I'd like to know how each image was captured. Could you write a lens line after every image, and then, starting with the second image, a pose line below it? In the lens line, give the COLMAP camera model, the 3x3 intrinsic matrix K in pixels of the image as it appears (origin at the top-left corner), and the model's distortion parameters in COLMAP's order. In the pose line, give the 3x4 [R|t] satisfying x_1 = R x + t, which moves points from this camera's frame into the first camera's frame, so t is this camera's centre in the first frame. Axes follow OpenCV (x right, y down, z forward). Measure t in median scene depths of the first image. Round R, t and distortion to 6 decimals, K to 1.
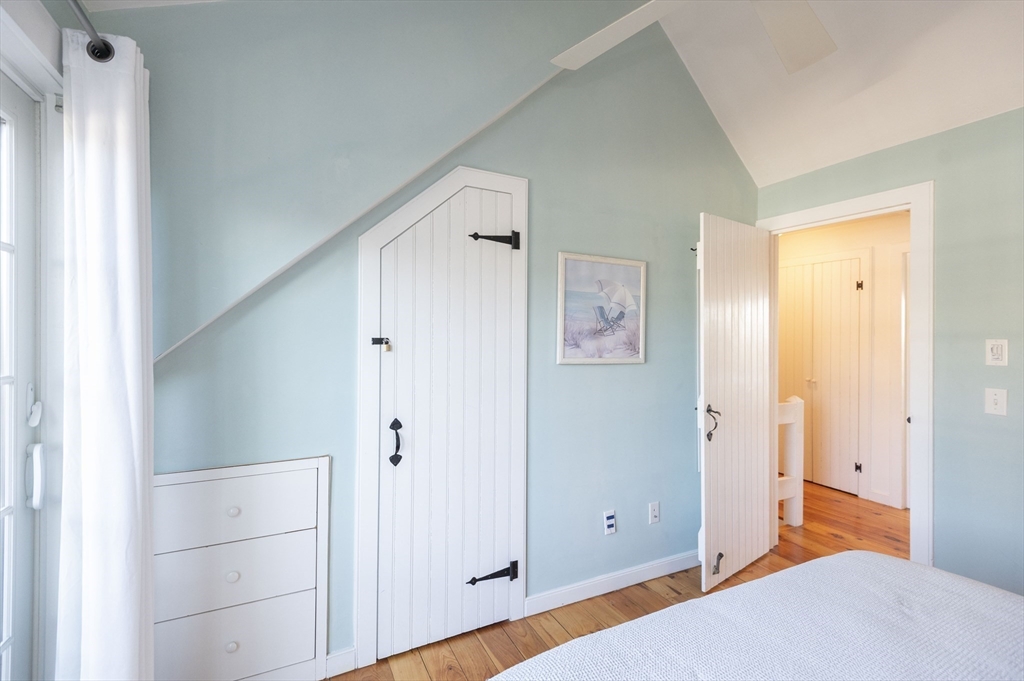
lens RADIAL K [[455.0, 0, 510.4], [0, 455.0, 330.0], [0, 0, 1]] dist [0.022659, -0.000071]
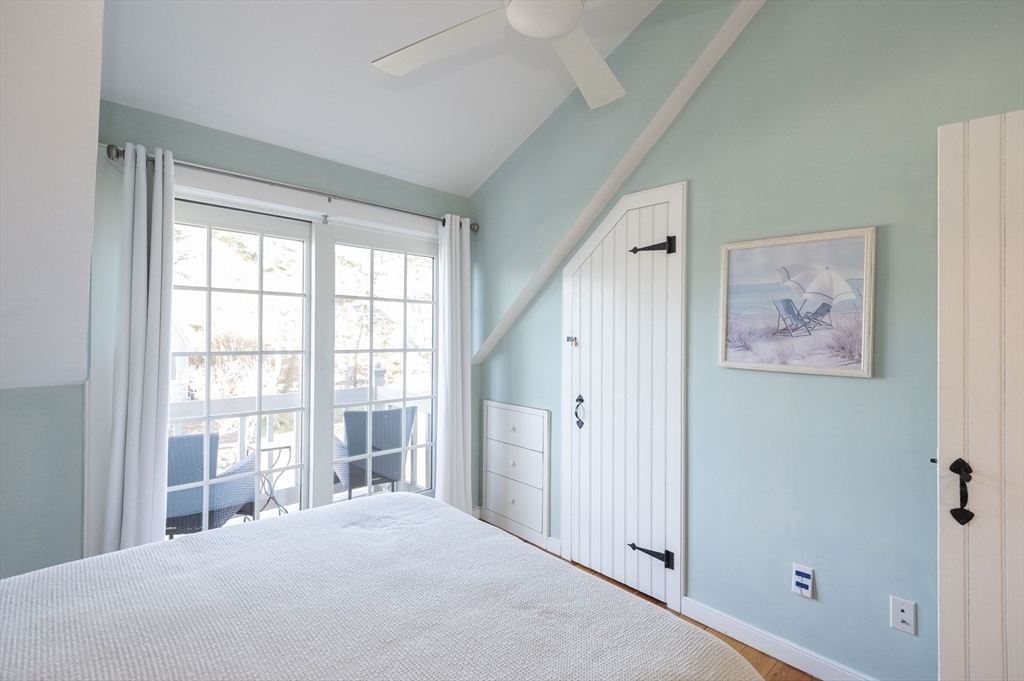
lens RADIAL K [[481.4, 0, 543.9], [0, 481.4, 334.2], [0, 0, 1]] dist [0.019383, -0.016223]
pose [[0.309501, -0.010107, -0.950846, 0.879527], [-0.007157, 0.999890, -0.012958, 0.022849], [0.950872, 0.010816, 0.309394, 0.343650]]
